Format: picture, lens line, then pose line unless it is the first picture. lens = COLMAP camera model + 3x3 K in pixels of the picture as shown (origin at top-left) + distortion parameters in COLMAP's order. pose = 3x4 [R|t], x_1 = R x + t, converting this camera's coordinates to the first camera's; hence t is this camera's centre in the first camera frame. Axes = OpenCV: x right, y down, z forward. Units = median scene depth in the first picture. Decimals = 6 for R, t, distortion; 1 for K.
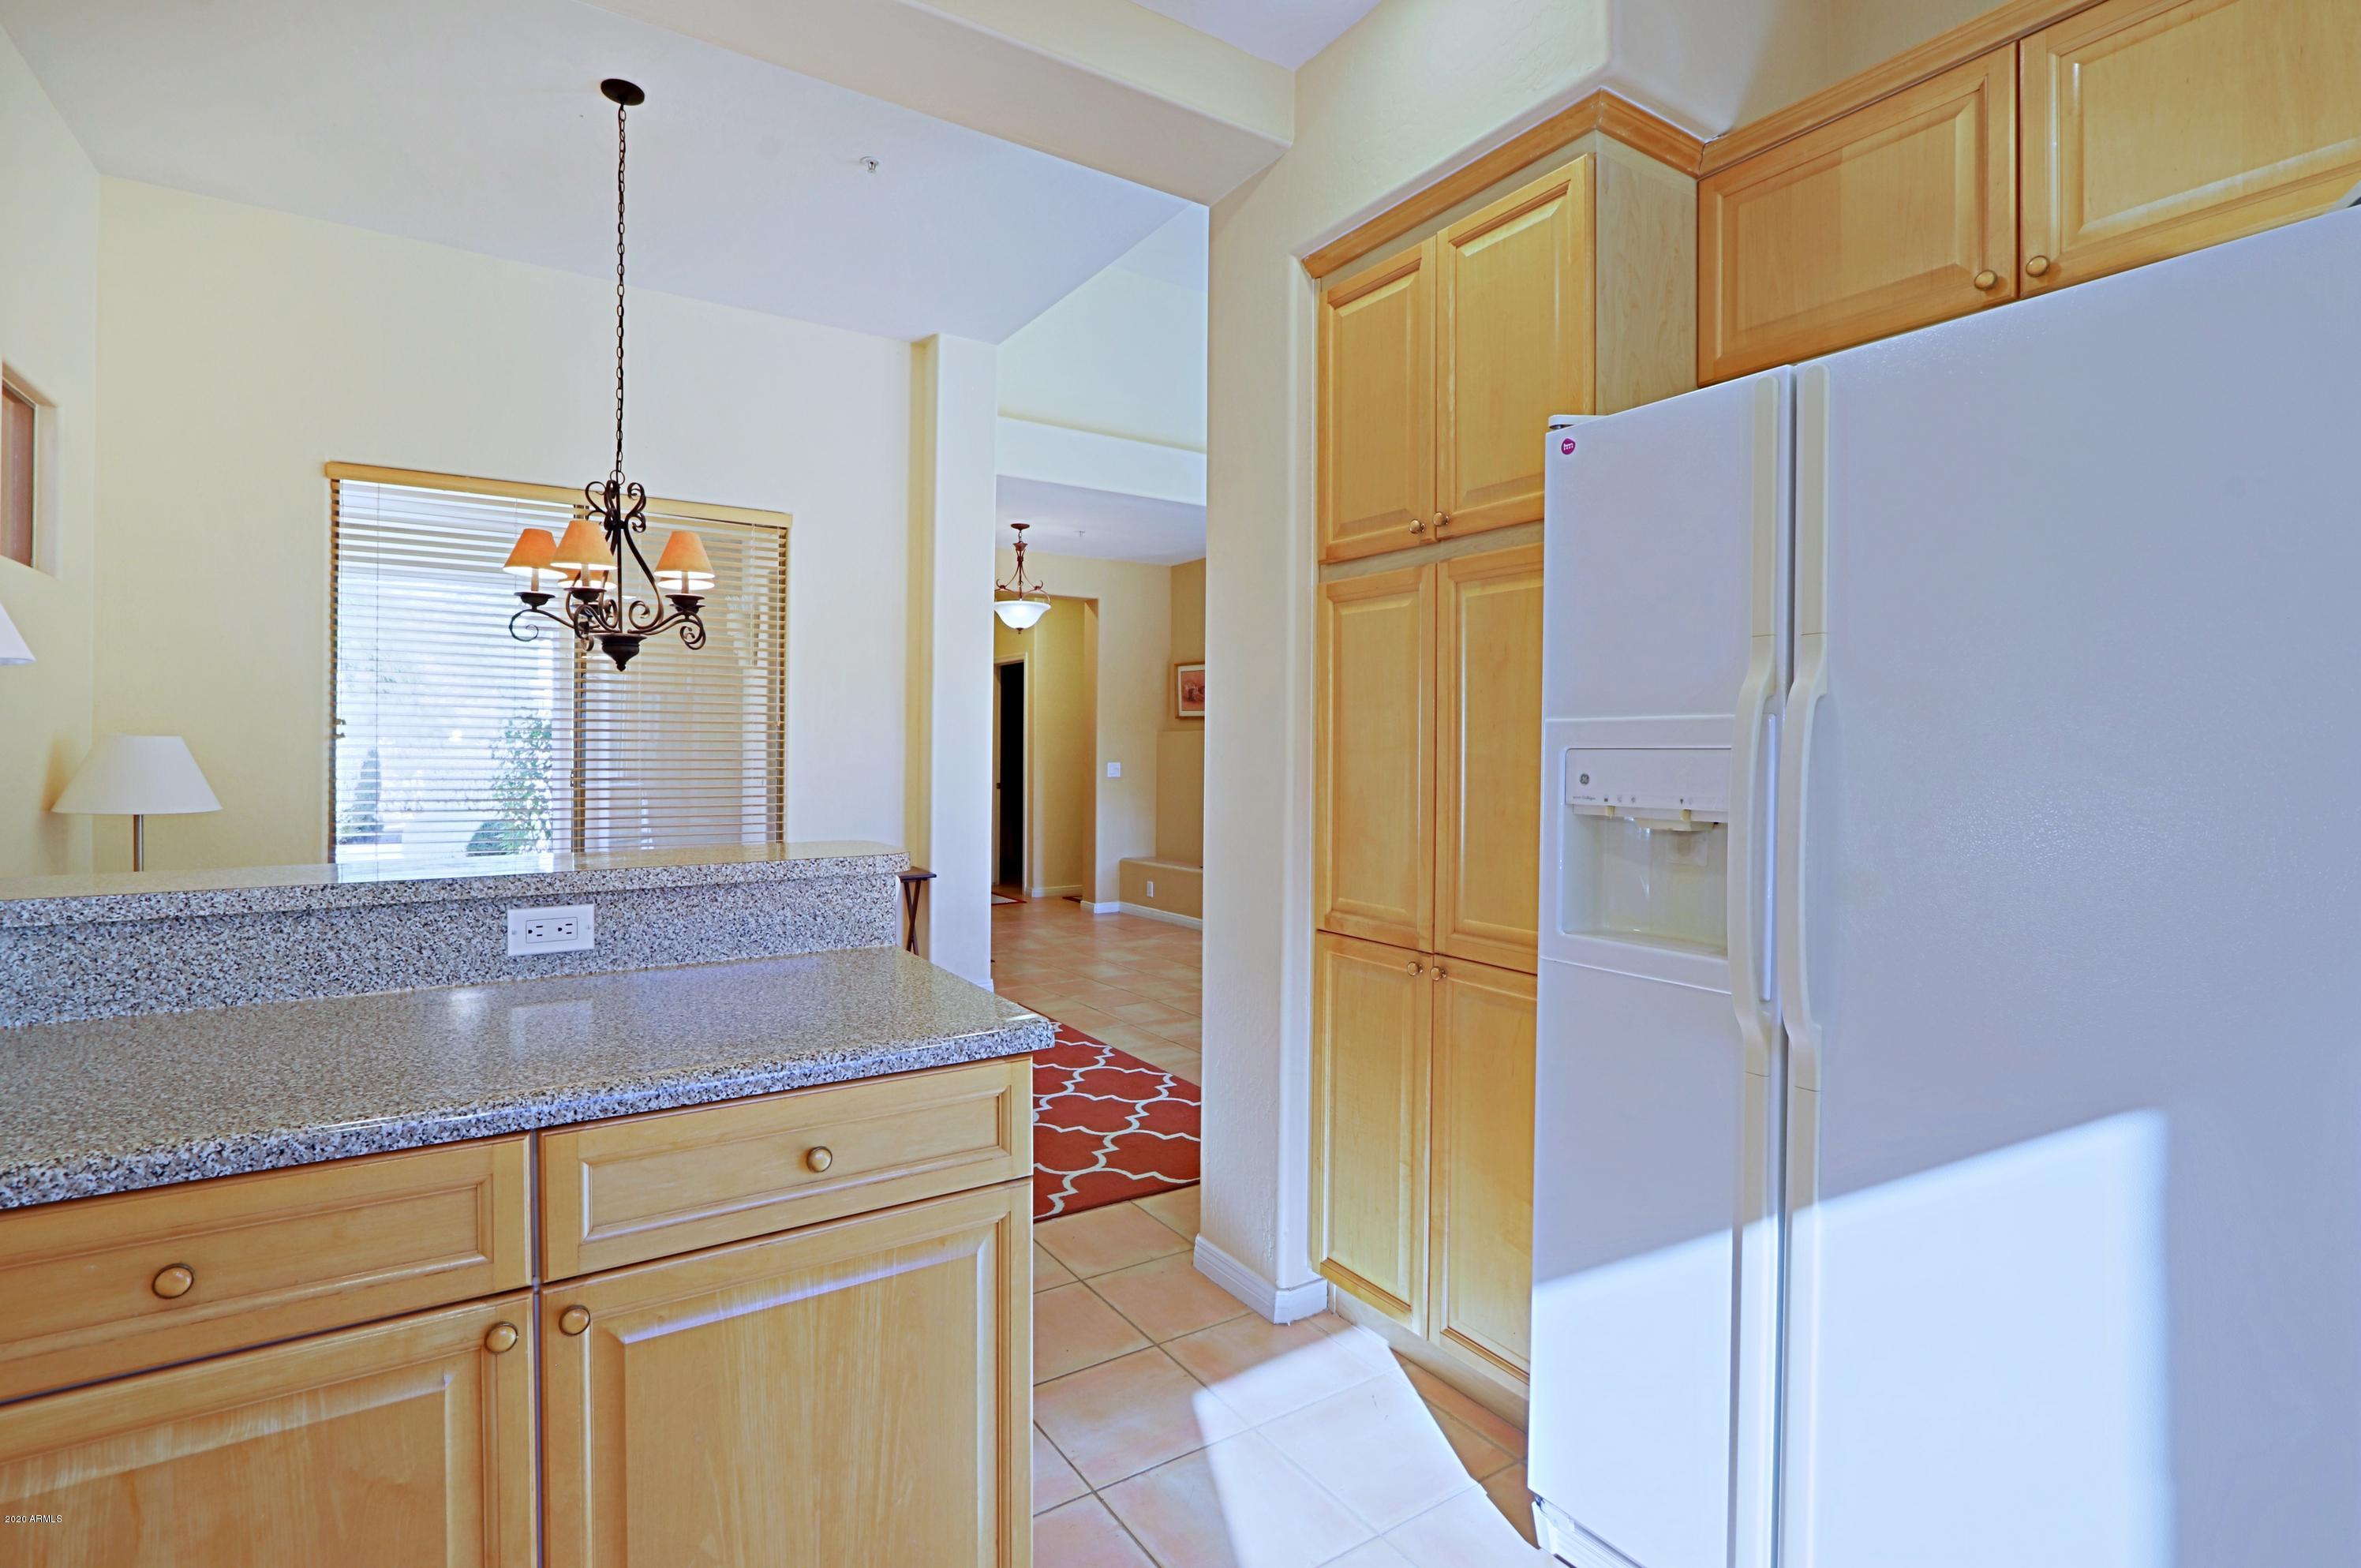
lens RADIAL K [[1104.4, 0, 1178.4], [0, 1104.4, 758.3], [0, 0, 1]] dist [-0.022157, 0.006348]
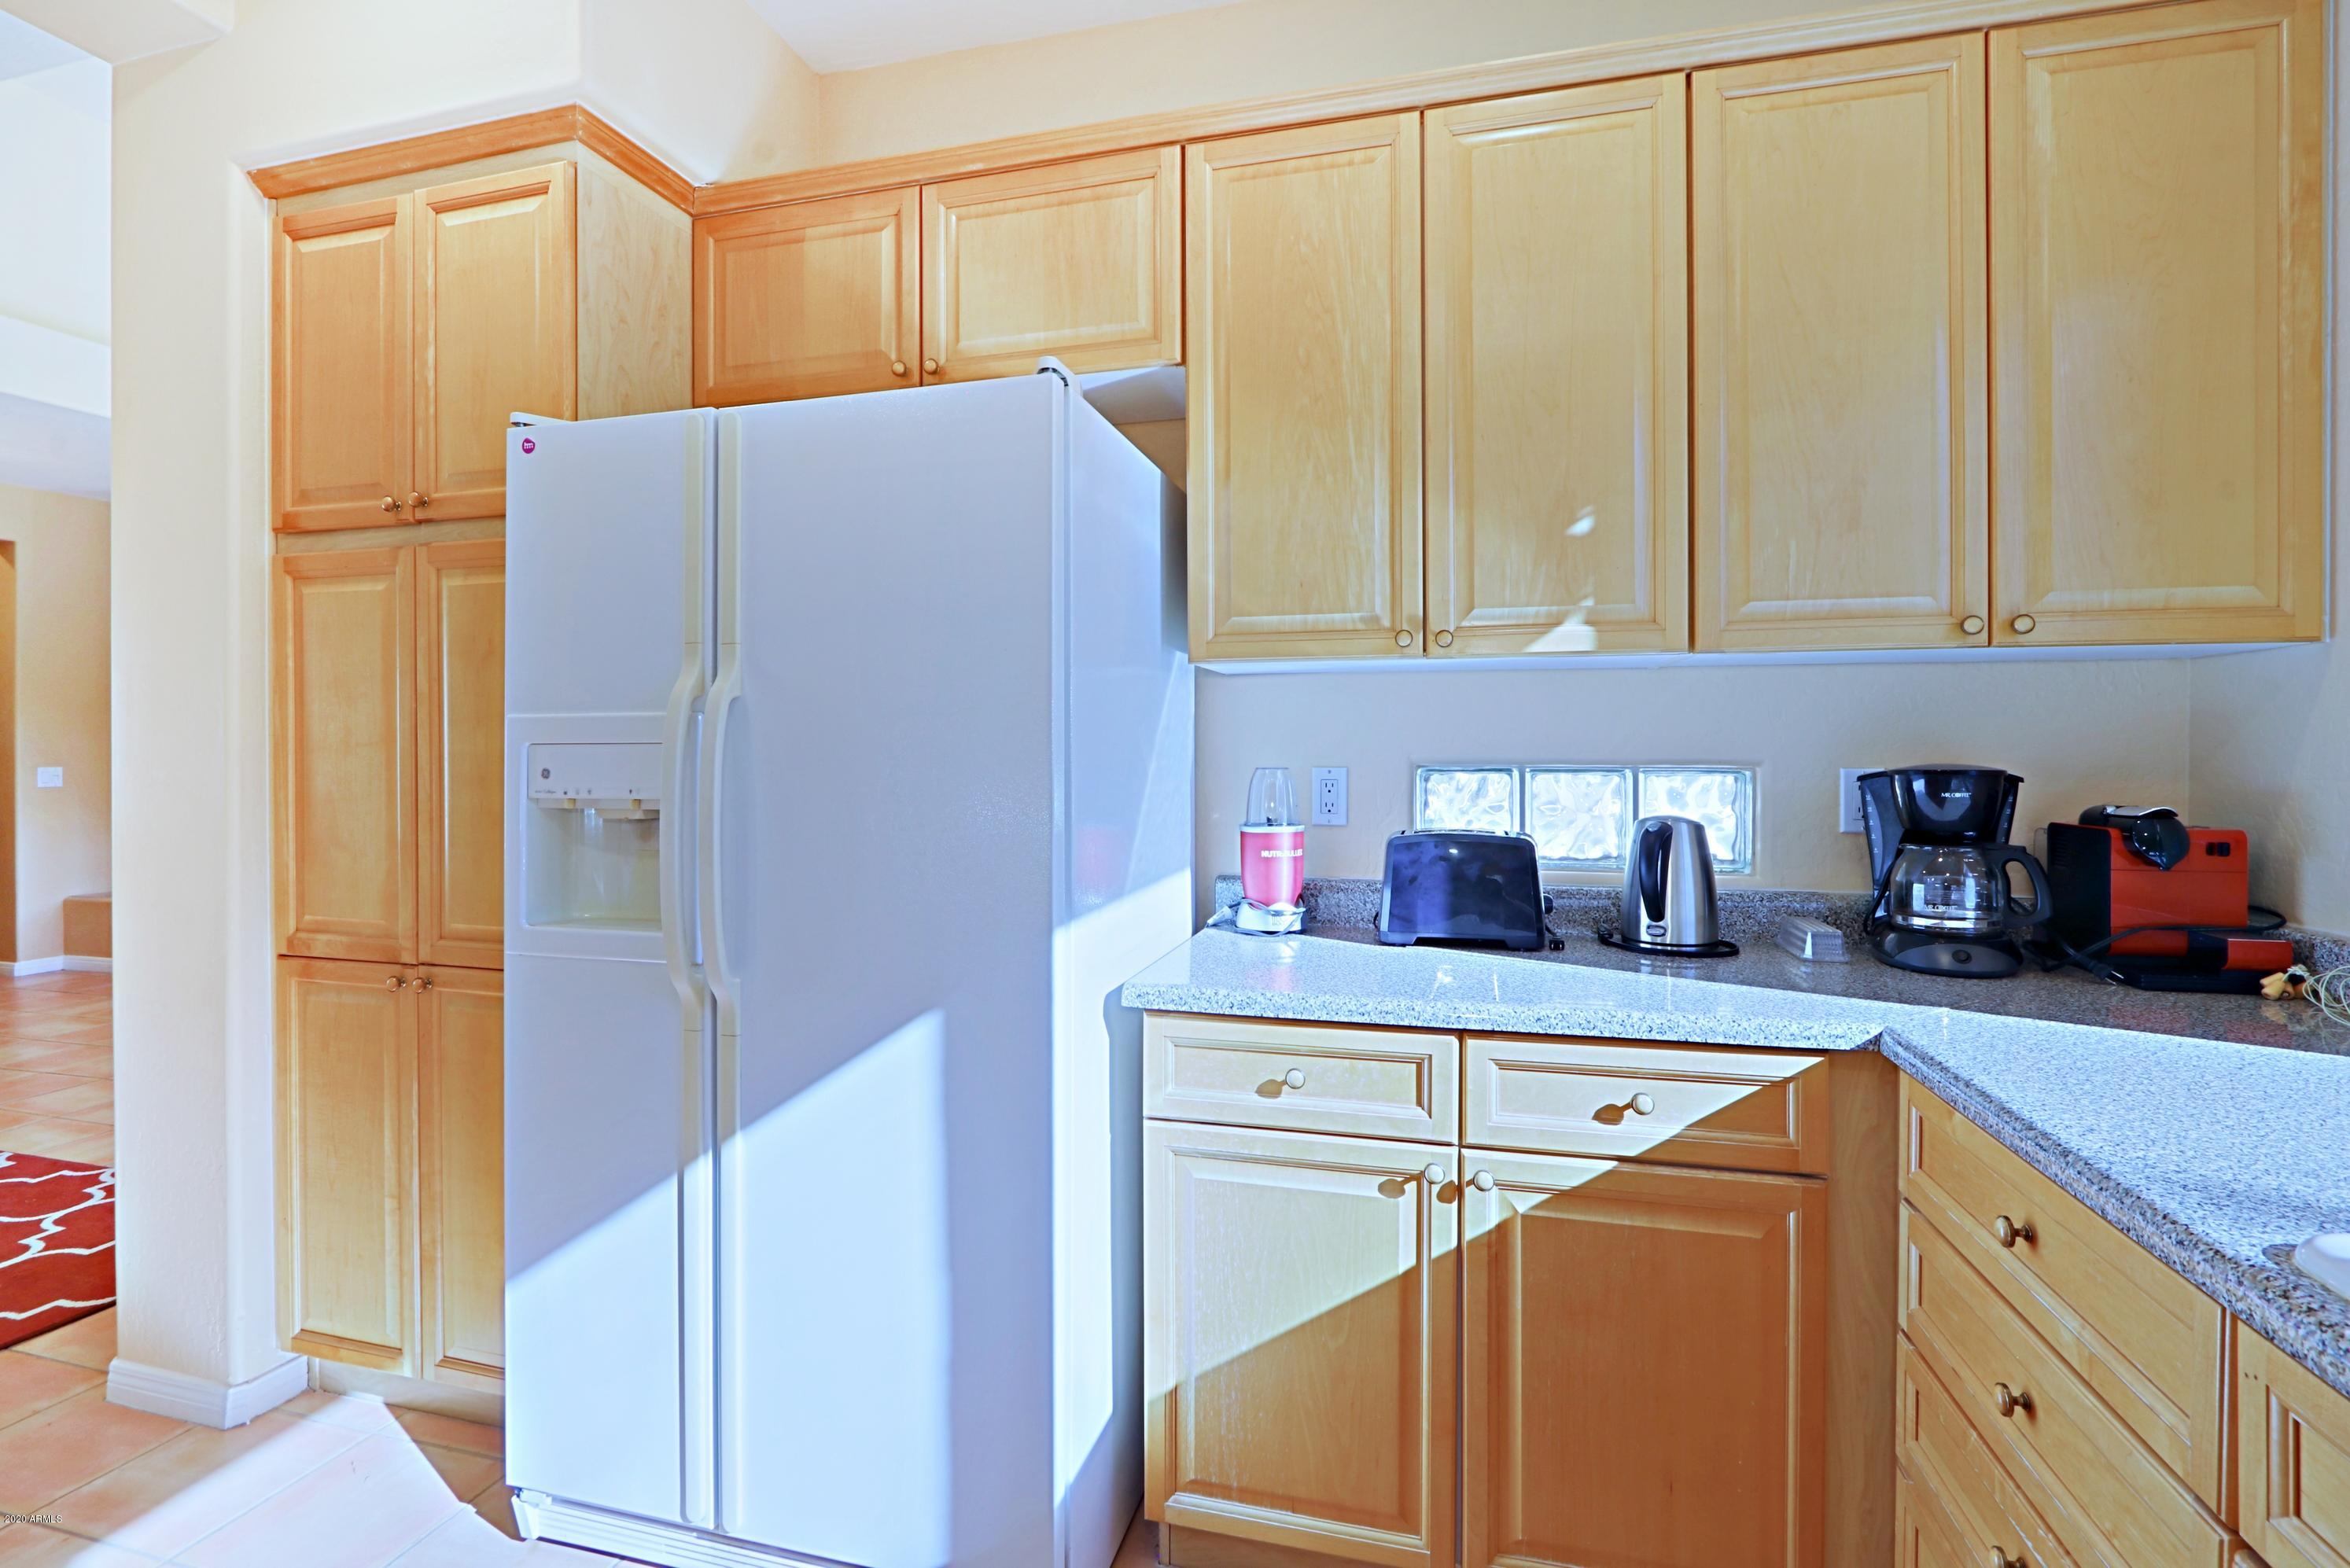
lens RADIAL K [[1096.5, 0, 1172.6], [0, 1096.5, 756.9], [0, 0, 1]] dist [-0.020879, 0.005128]
pose [[0.749912, -0.014441, 0.661380, 0.103859], [0.012386, 0.999893, 0.007789, 0.002068], [-0.661422, 0.002350, 0.750010, -0.112547]]
